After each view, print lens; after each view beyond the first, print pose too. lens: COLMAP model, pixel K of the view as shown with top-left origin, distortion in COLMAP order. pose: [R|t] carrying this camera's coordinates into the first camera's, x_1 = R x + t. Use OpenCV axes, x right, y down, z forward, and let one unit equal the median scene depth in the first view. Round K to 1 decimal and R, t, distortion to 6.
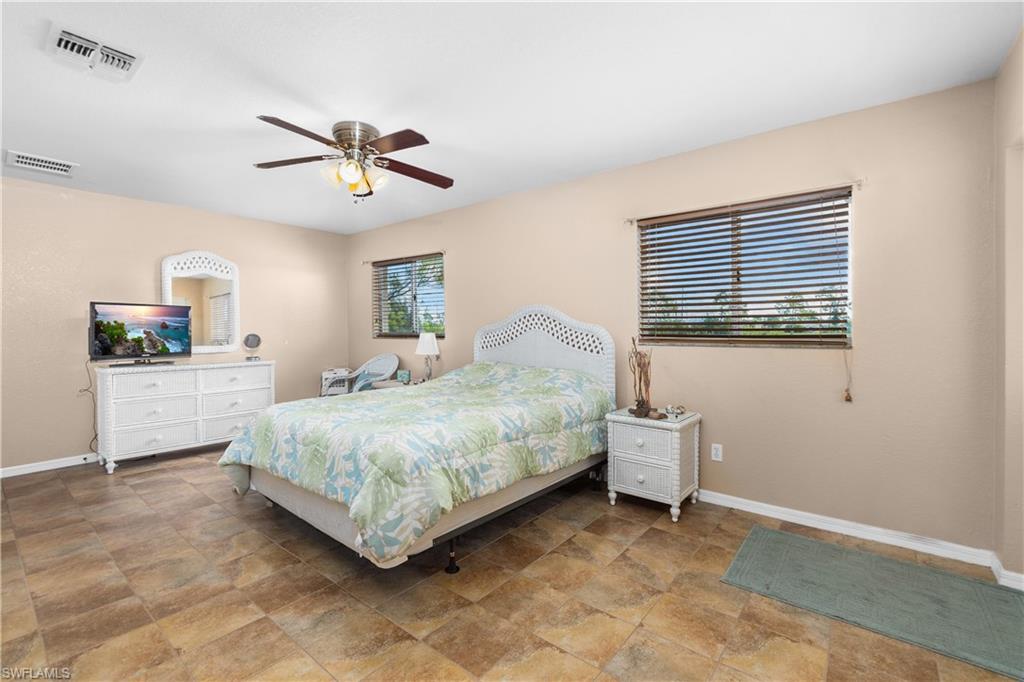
lens RADIAL K [[445.1, 0, 513.0], [0, 445.1, 334.8], [0, 0, 1]] dist [0.008858, -0.000131]
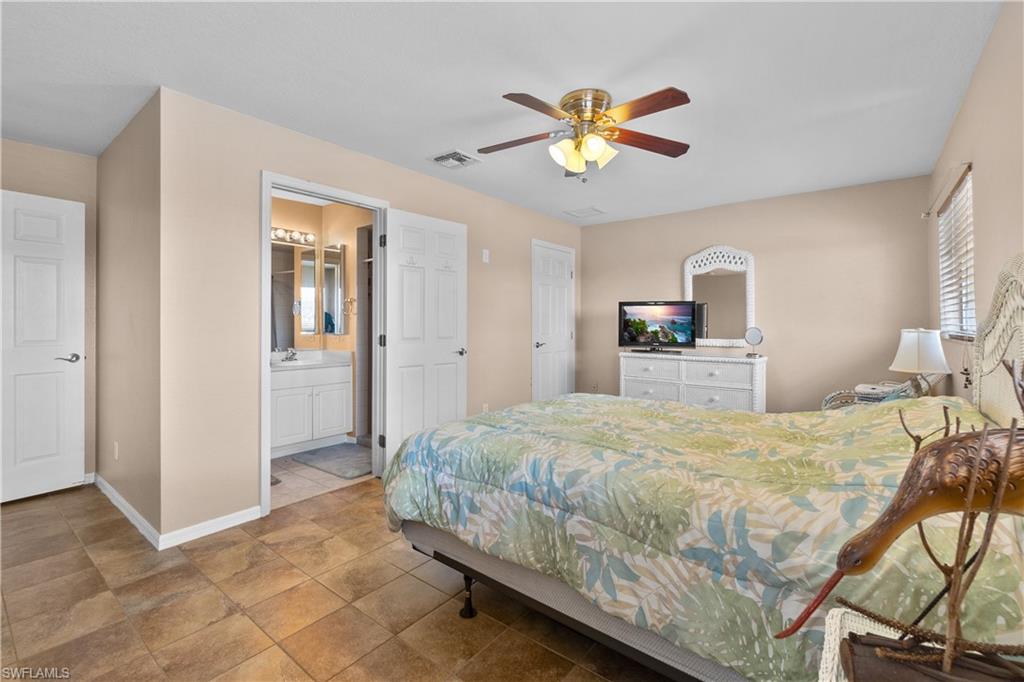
lens RADIAL K [[445.1, 0, 494.2], [0, 445.1, 326.8], [0, 0, 1]] dist [0.008858, -0.000131]
pose [[0.003697, 0.009777, -0.999945, 0.382364], [-0.013313, 0.999864, 0.009727, -0.007130], [0.999905, 0.013277, 0.003826, 0.576275]]
